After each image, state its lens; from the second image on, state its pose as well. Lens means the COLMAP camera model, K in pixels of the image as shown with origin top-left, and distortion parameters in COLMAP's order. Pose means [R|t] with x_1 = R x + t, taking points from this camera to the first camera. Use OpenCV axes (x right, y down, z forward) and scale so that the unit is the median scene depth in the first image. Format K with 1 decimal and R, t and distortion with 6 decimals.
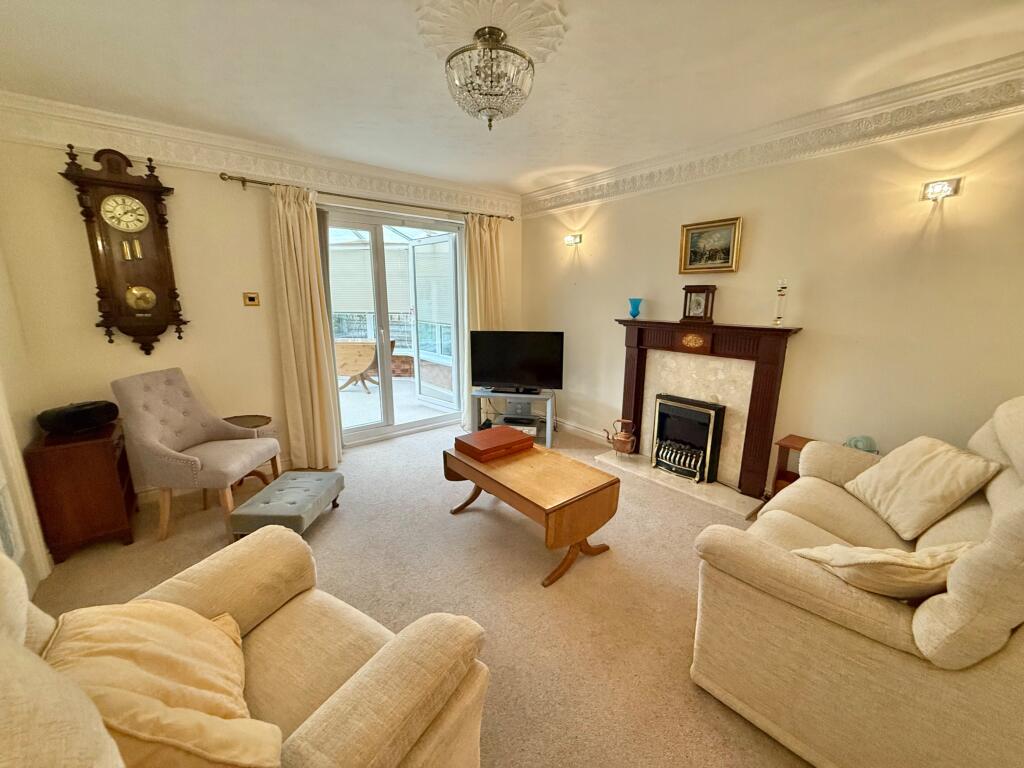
lens RADIAL K [[411.3, 0, 508.5], [0, 411.3, 392.8], [0, 0, 1]] dist [-0.003761, -0.000213]
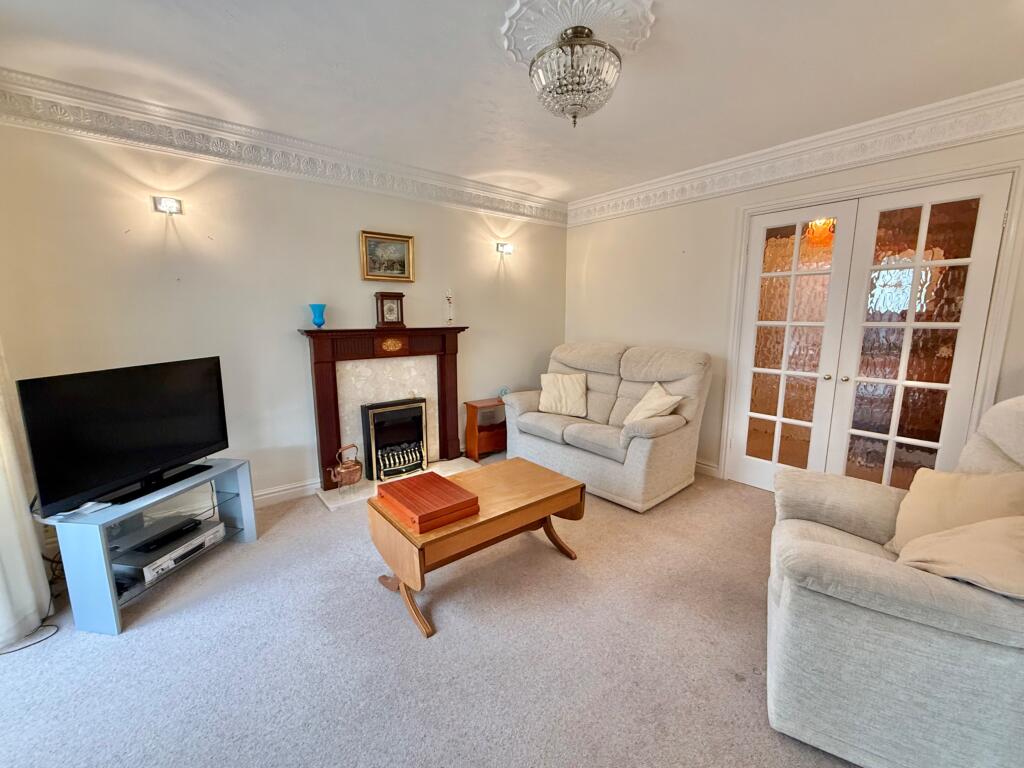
lens RADIAL K [[411.3, 0, 506.3], [0, 411.3, 373.1], [0, 0, 1]] dist [-0.003761, -0.000213]
pose [[-0.001107, -0.160766, 0.986992, -0.569462], [0.213629, 0.964170, 0.157288, -0.154984], [-0.976914, 0.211024, 0.033277, 0.675122]]
